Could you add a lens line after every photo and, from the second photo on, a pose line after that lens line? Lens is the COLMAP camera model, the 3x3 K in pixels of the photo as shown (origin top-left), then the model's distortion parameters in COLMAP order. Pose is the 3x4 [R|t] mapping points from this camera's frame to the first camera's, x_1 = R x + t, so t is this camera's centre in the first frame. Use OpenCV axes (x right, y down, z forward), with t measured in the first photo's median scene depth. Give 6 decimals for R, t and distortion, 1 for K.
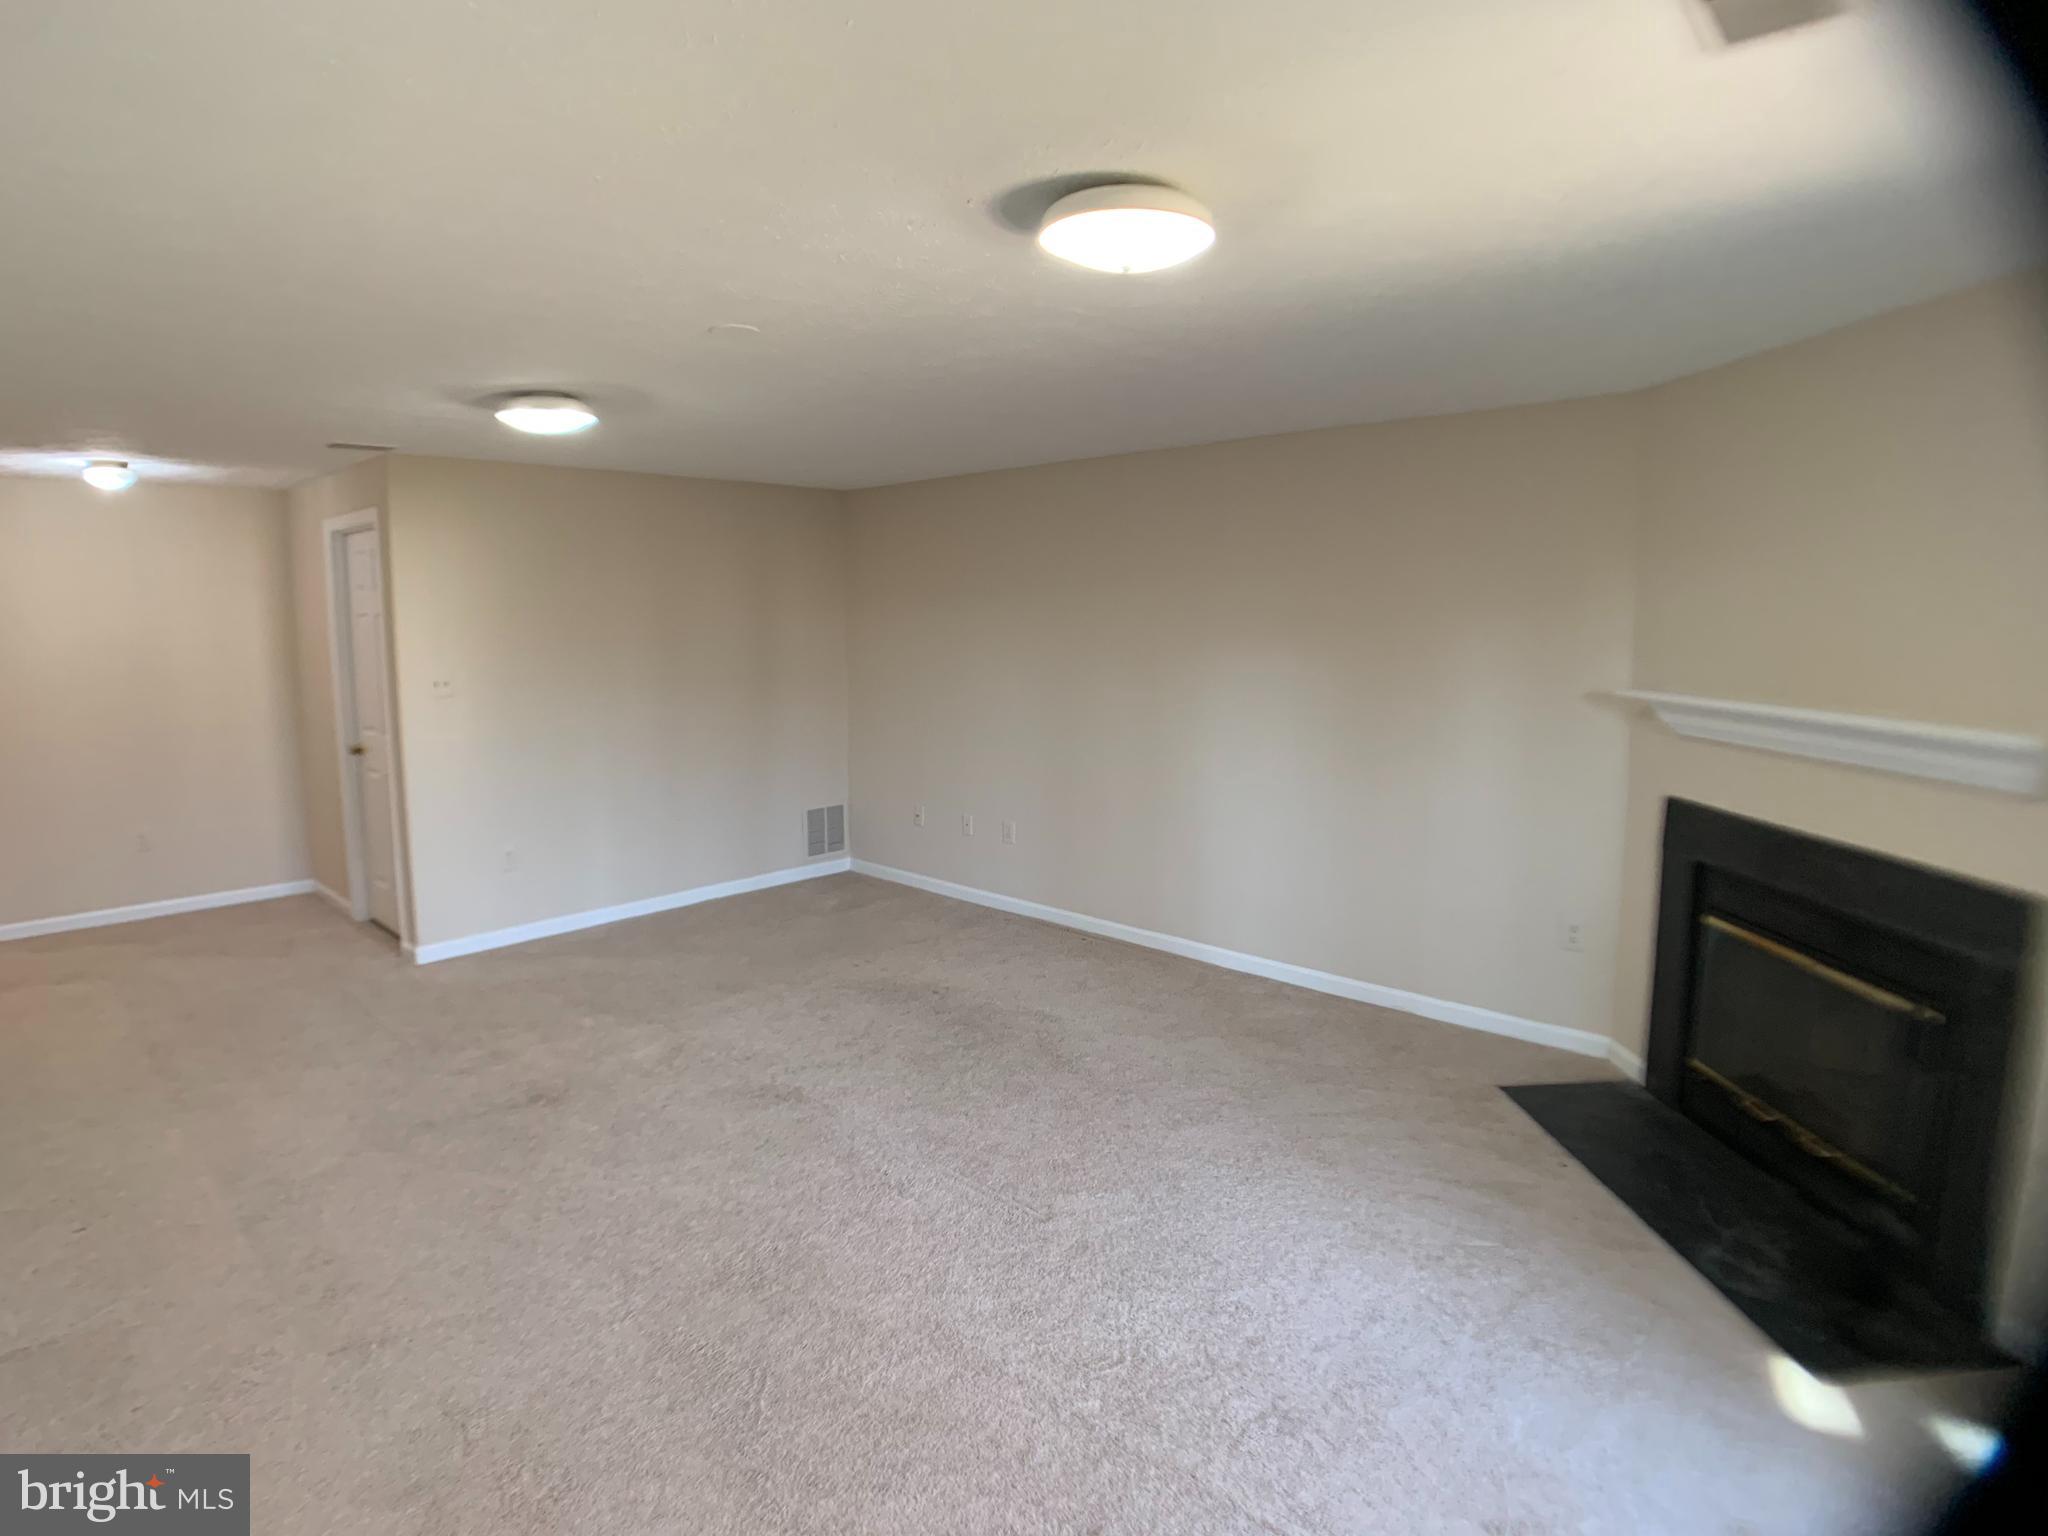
lens RADIAL K [[1078.0, 0, 1024.0], [0, 1078.0, 768.0], [0, 0, 1]] dist [-0.081977, -0.002333]
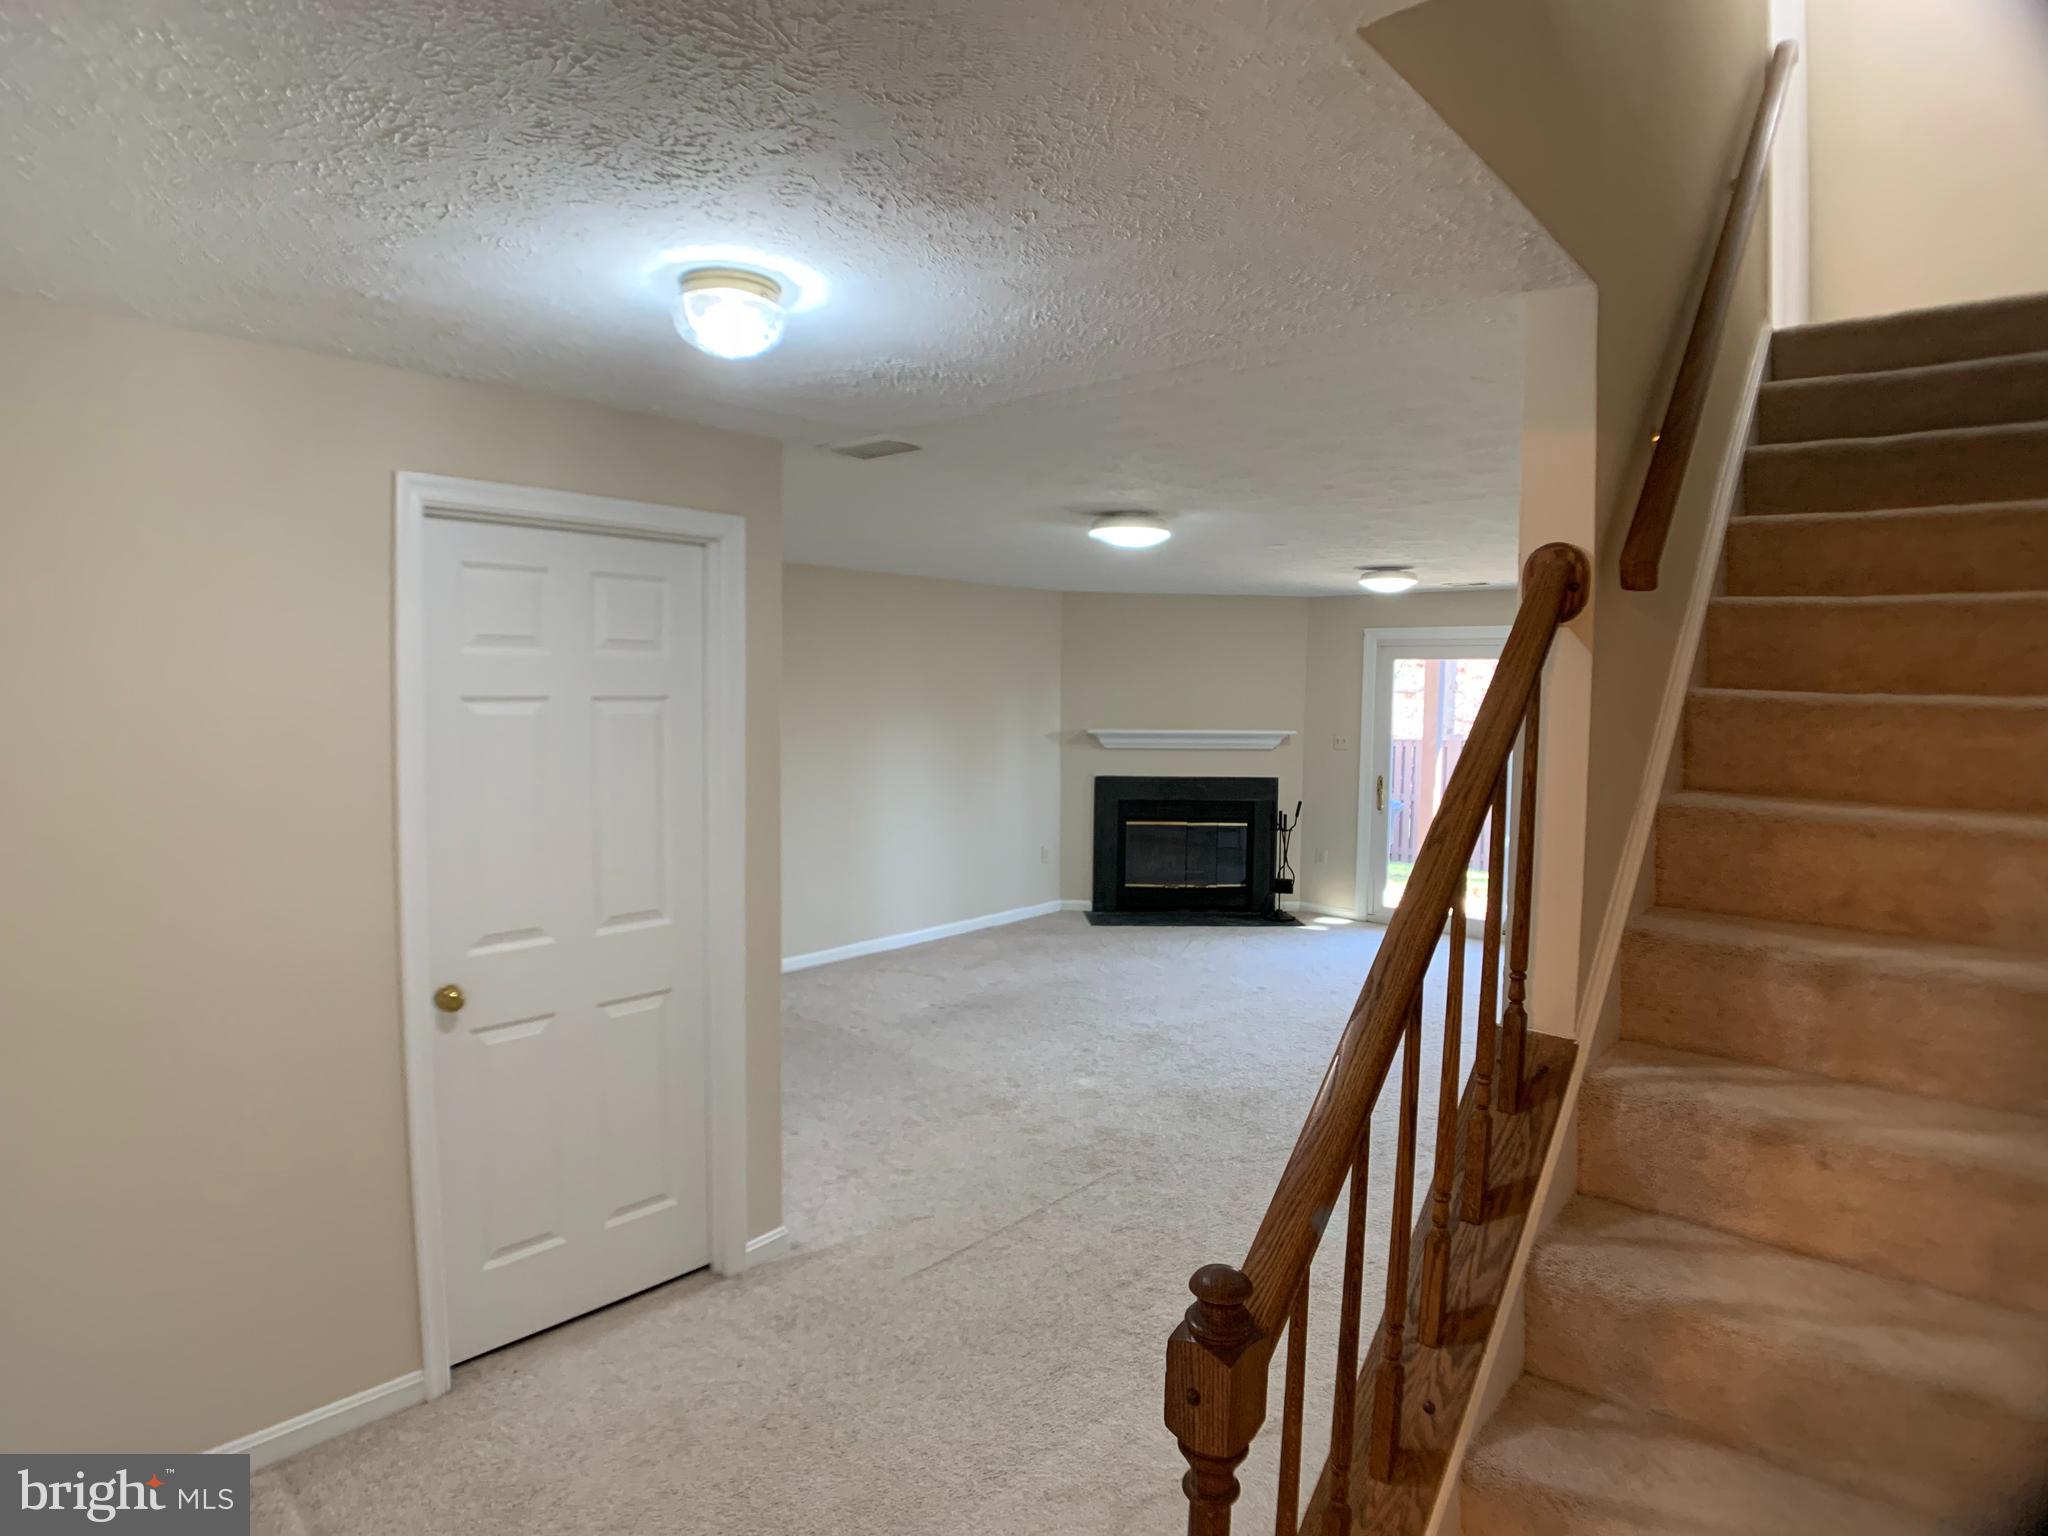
lens RADIAL K [[1078.0, 0, 1024.0], [0, 1078.0, 768.0], [0, 0, 1]] dist [-0.081977, -0.002333]
pose [[-0.009351, -0.084242, 0.996401, -1.741674], [0.121023, 0.989025, 0.084755, -0.211110], [-0.992606, 0.121380, 0.000947, 1.177889]]
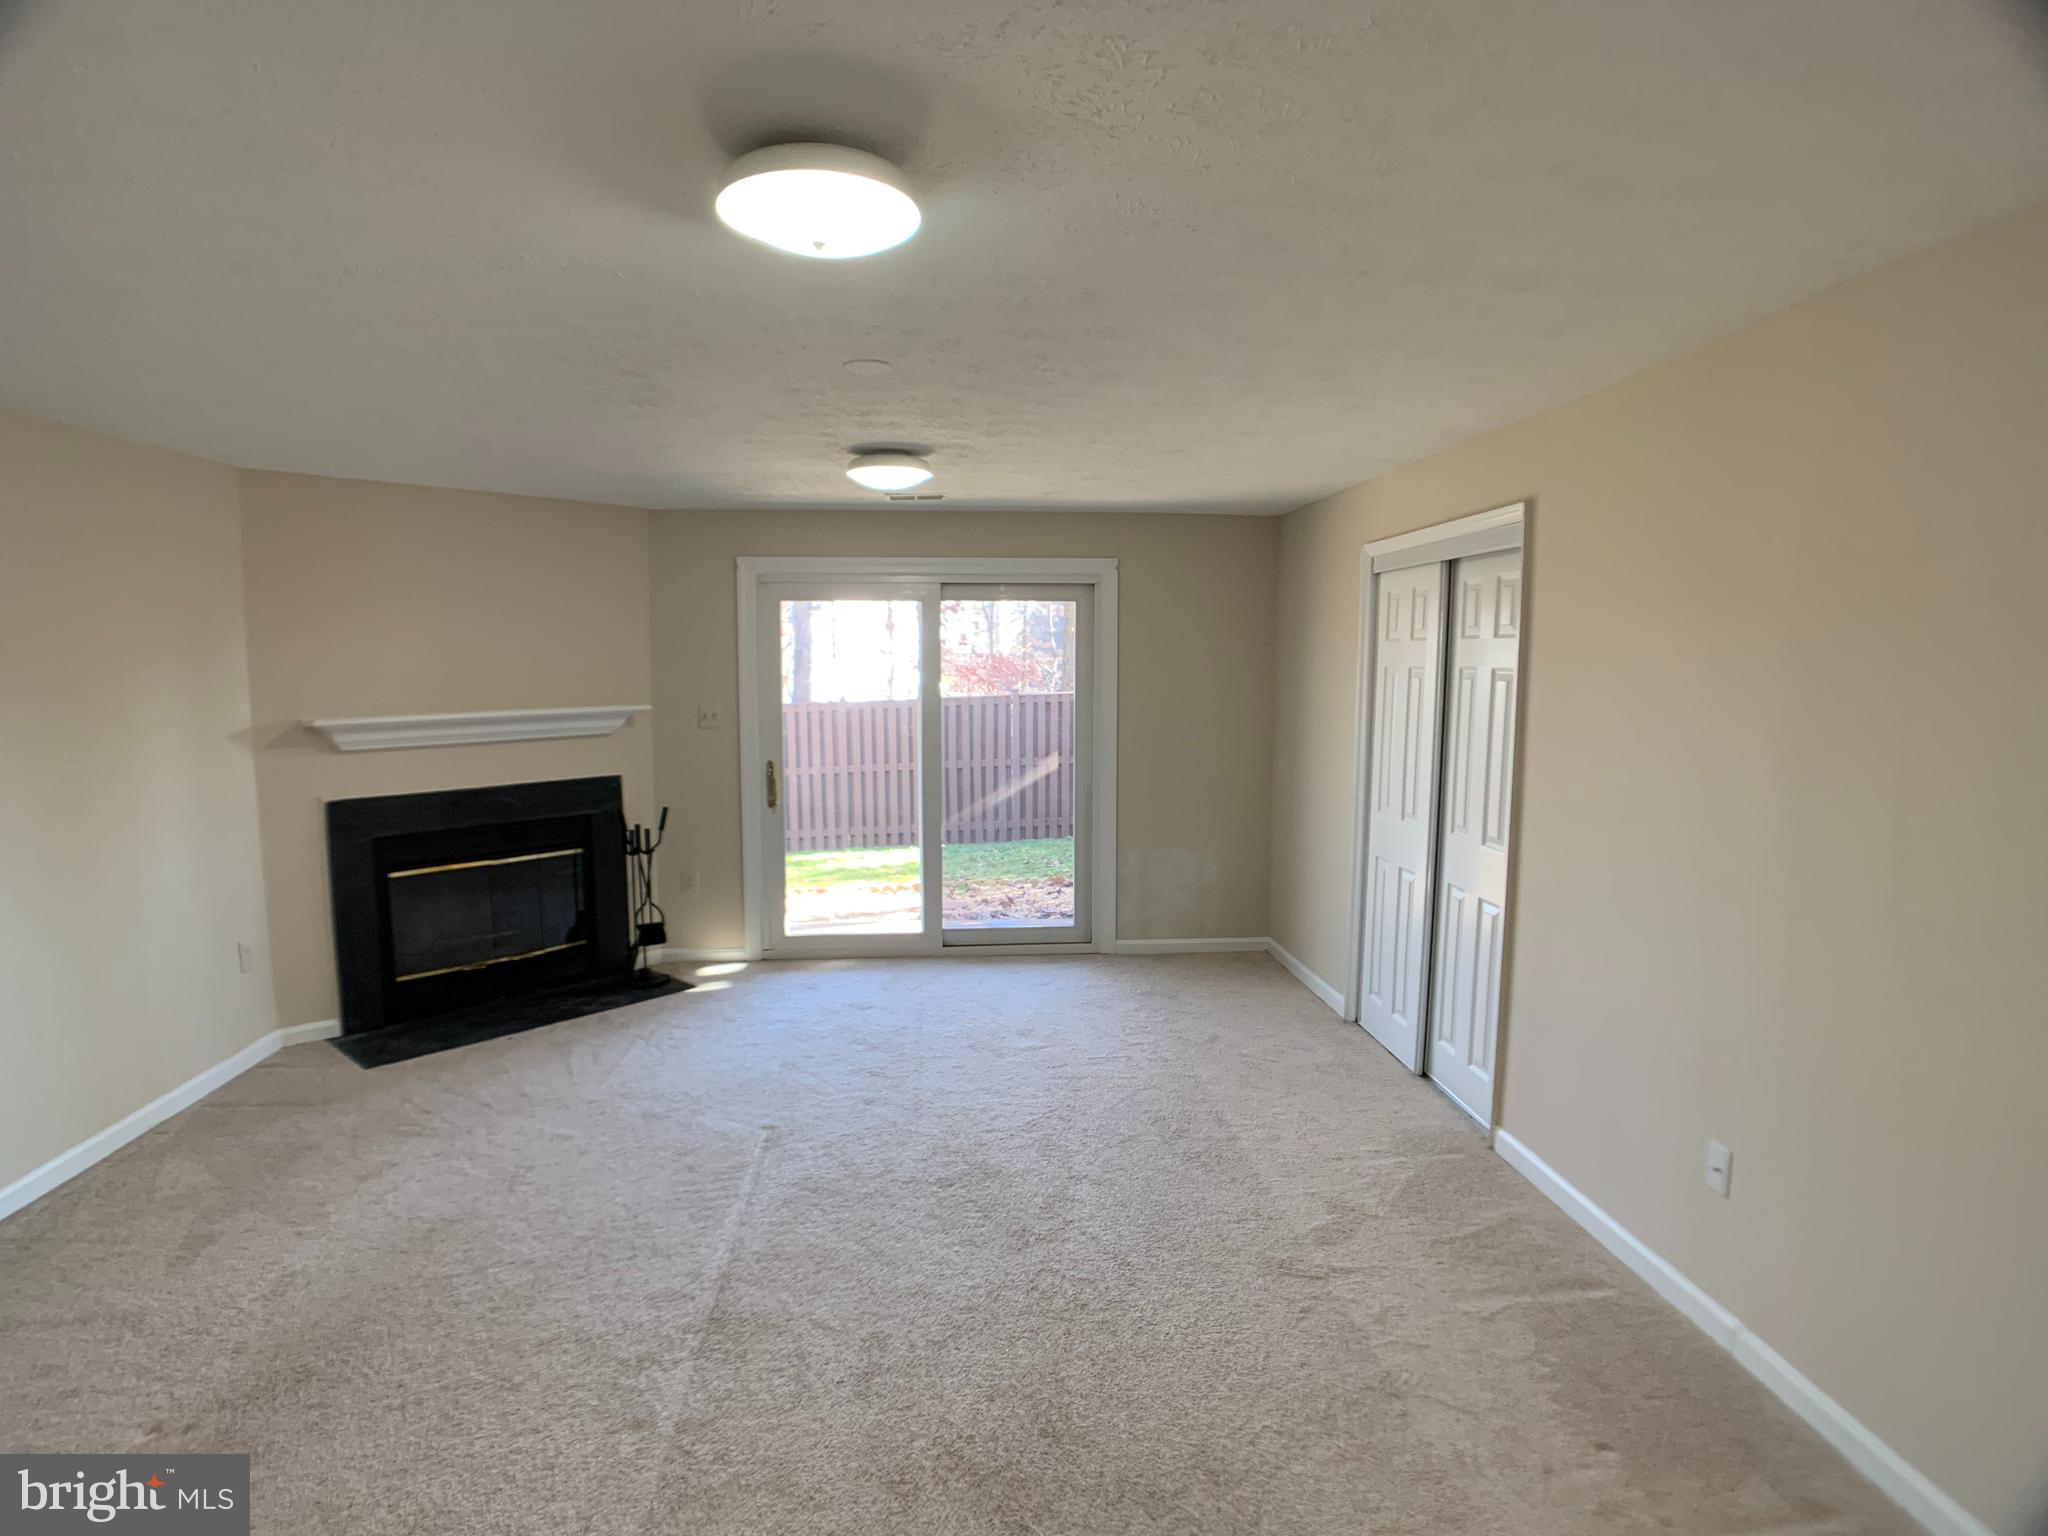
lens RADIAL K [[1078.0, 0, 1024.0], [0, 1078.0, 768.0], [0, 0, 1]] dist [-0.081977, -0.002333]
pose [[-0.741190, -0.068185, 0.667824, -0.882277], [0.088282, 0.976287, 0.197660, -0.193745], [-0.665465, 0.205461, -0.717594, 1.368283]]
